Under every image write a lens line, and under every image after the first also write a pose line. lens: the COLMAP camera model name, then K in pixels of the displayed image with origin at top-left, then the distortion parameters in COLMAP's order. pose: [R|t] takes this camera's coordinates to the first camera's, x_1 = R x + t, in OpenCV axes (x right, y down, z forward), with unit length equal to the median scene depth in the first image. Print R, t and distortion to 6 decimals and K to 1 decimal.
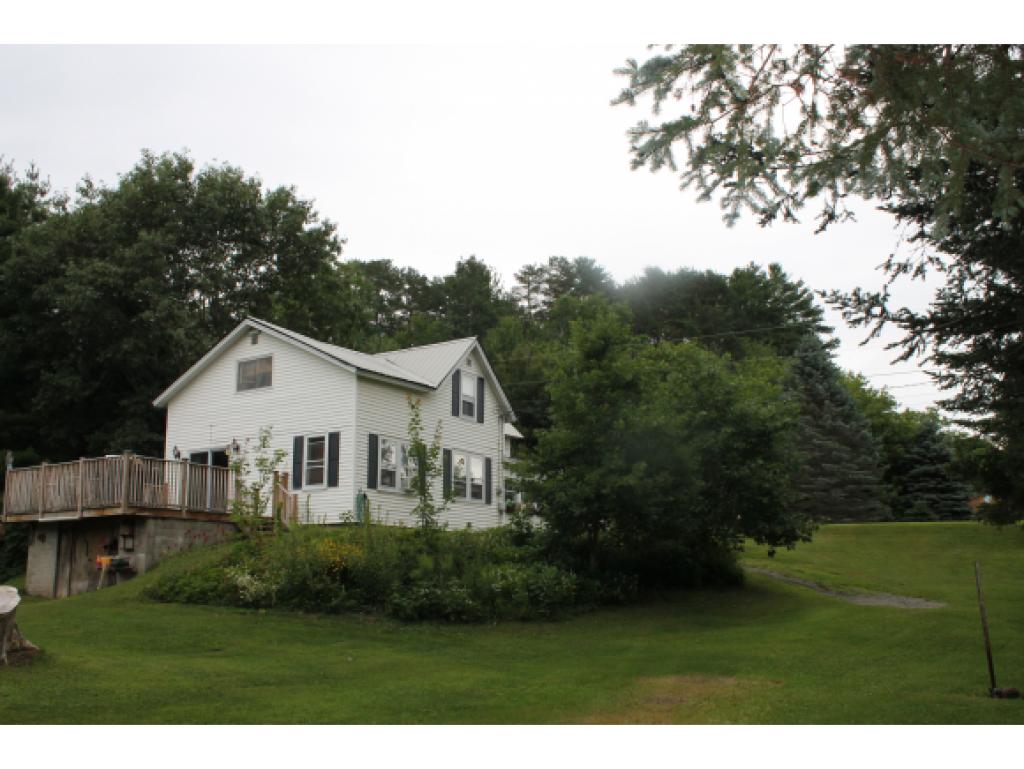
lens RADIAL K [[928.2, 0, 512.0], [0, 928.2, 384.5], [0, 0, 1]] dist [-0.071683, 0.001688]
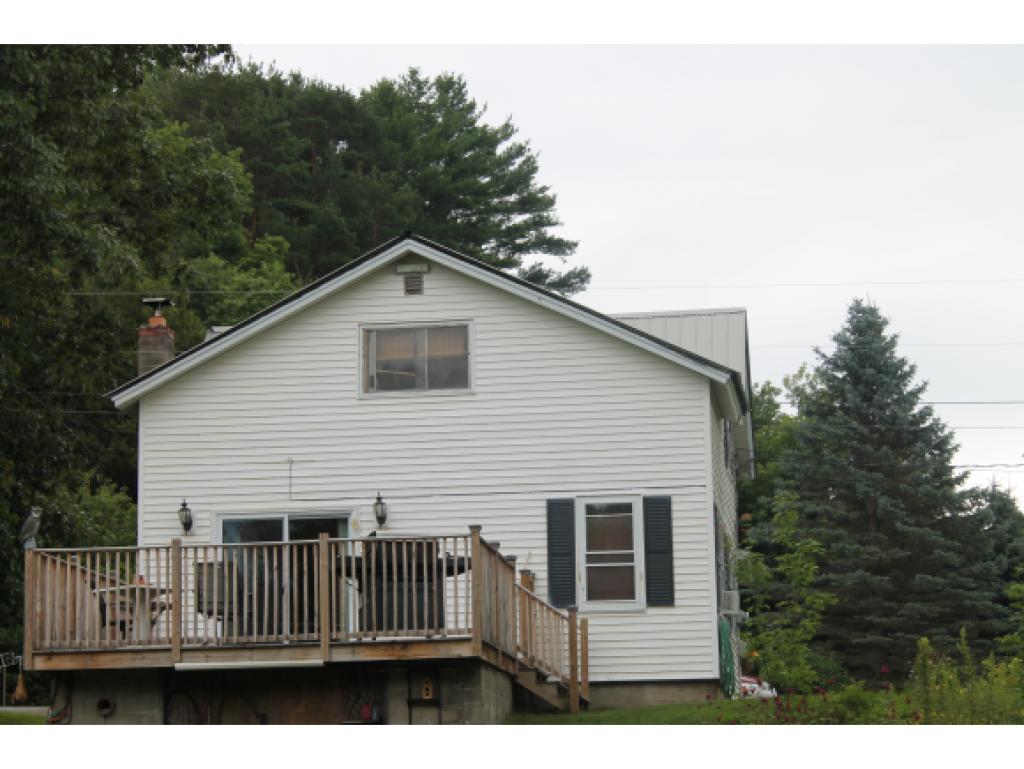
lens RADIAL K [[2464.1, 0, 512.0], [0, 2464.1, 384.5], [0, 0, 1]] dist [-0.013937, 0.209737]
pose [[0.907396, 0.065677, 0.415113, -0.748764], [-0.075230, 0.997144, 0.006683, -0.010055], [-0.413489, -0.037293, 0.909745, -0.152549]]
